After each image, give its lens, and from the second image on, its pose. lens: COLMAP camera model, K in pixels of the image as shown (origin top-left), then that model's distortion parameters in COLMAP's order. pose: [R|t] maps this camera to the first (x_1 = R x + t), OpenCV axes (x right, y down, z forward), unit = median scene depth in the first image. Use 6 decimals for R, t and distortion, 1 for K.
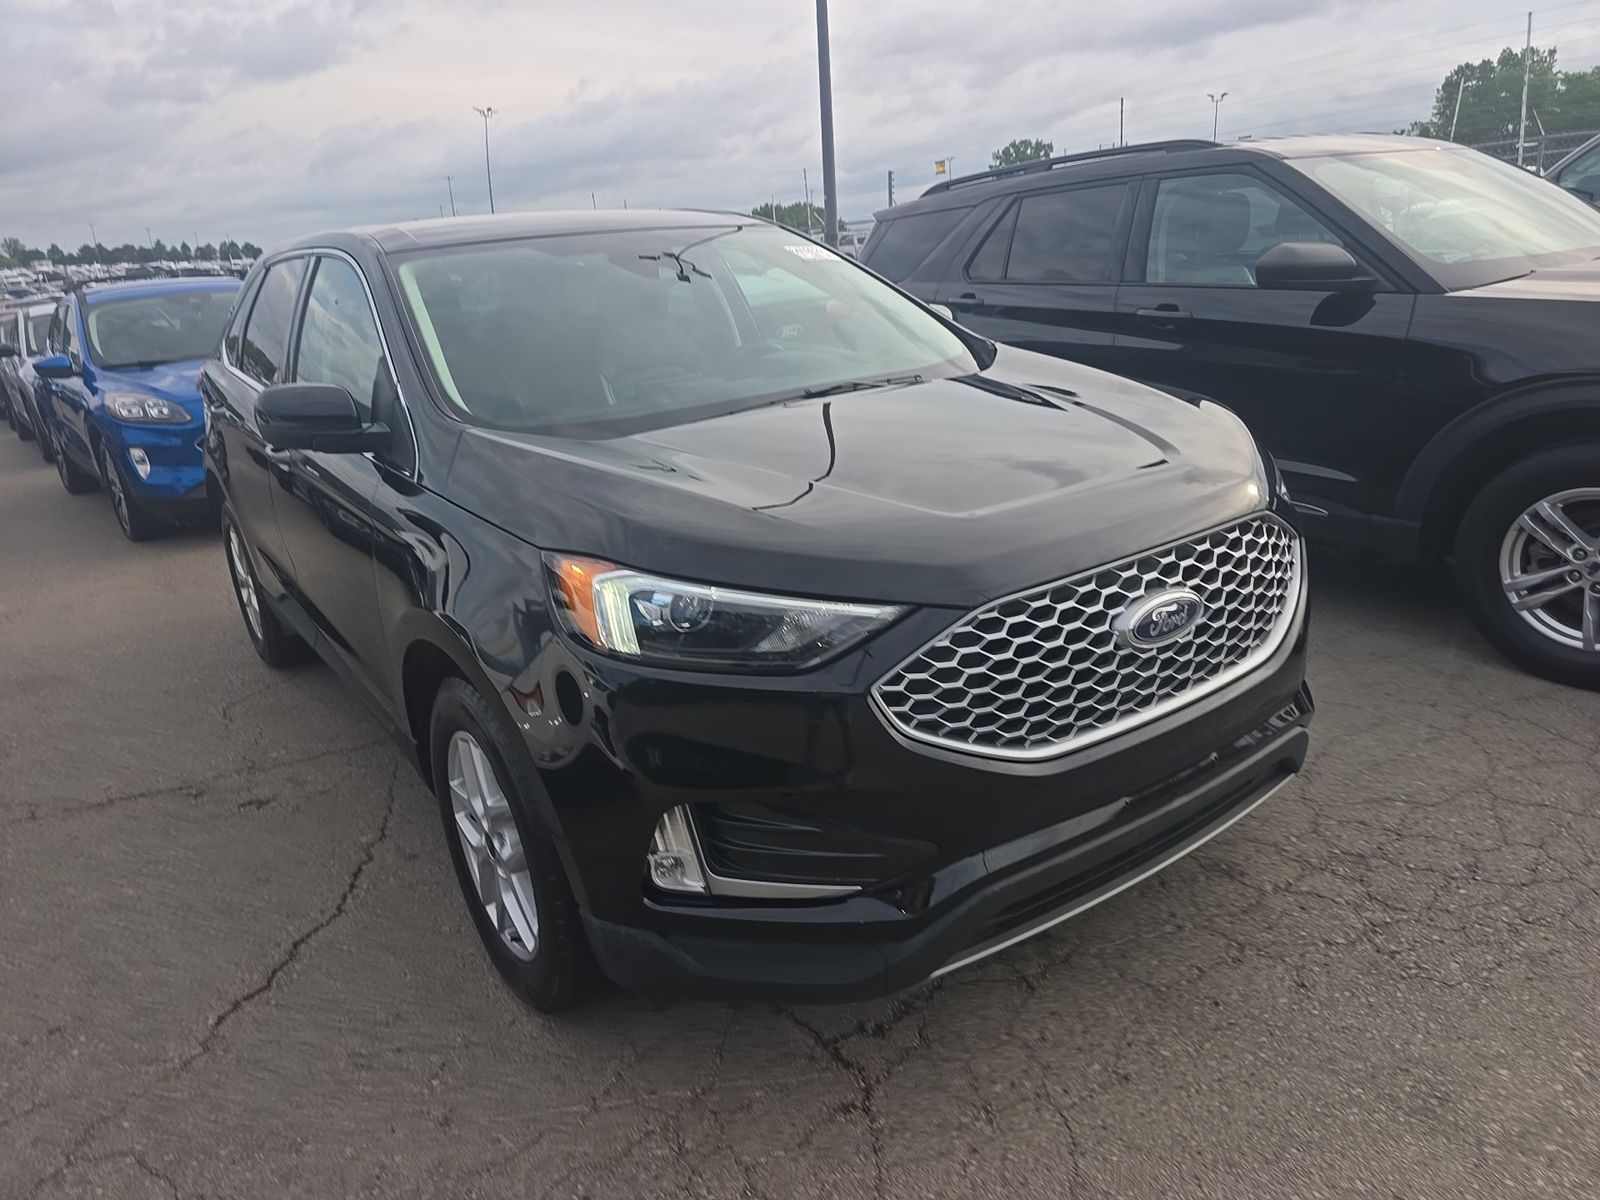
lens RADIAL K [[1184.9, 0, 800.0], [0, 1184.9, 600.0], [0, 0, 1]] dist [0.058672, -0.062417]
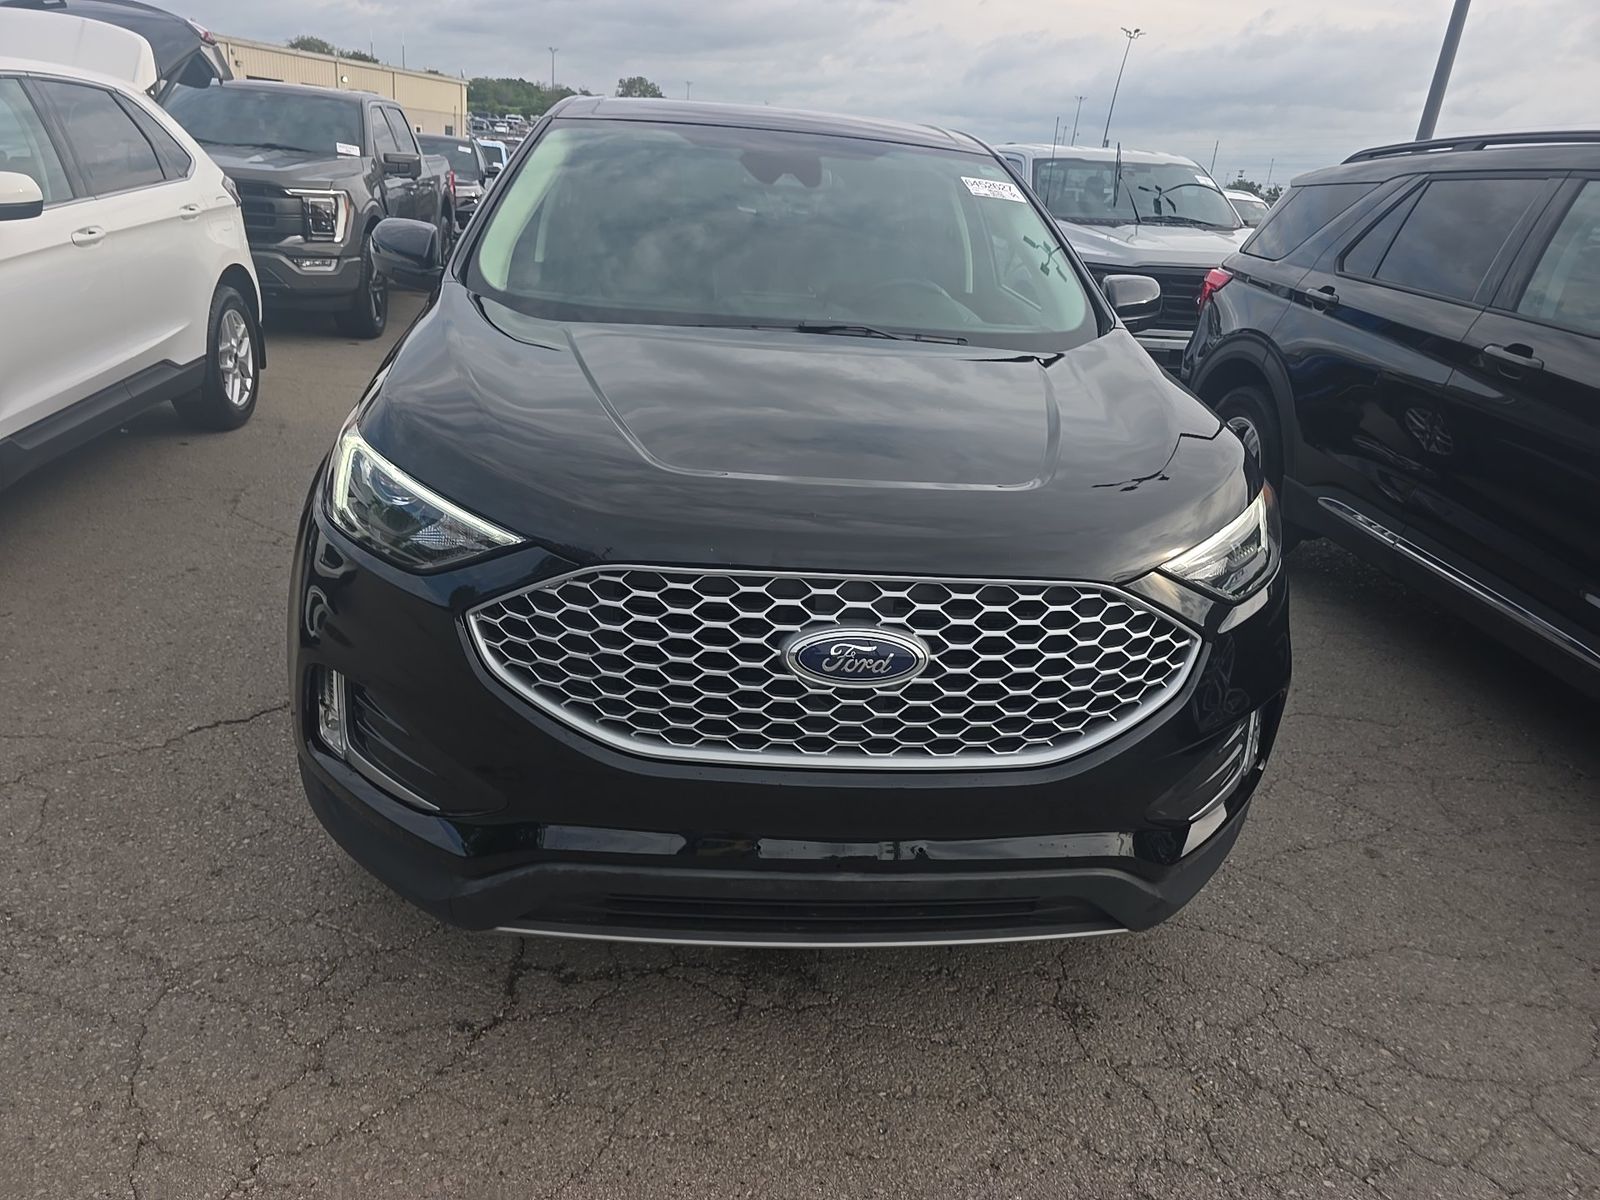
lens RADIAL K [[1184.9, 0, 800.0], [0, 1184.9, 600.0], [0, 0, 1]] dist [0.058672, -0.062417]
pose [[0.841654, 0.312232, -0.440601, 0.596936], [-0.289243, 0.949648, 0.120445, -0.105909], [0.456023, 0.026068, 0.889586, 0.242187]]
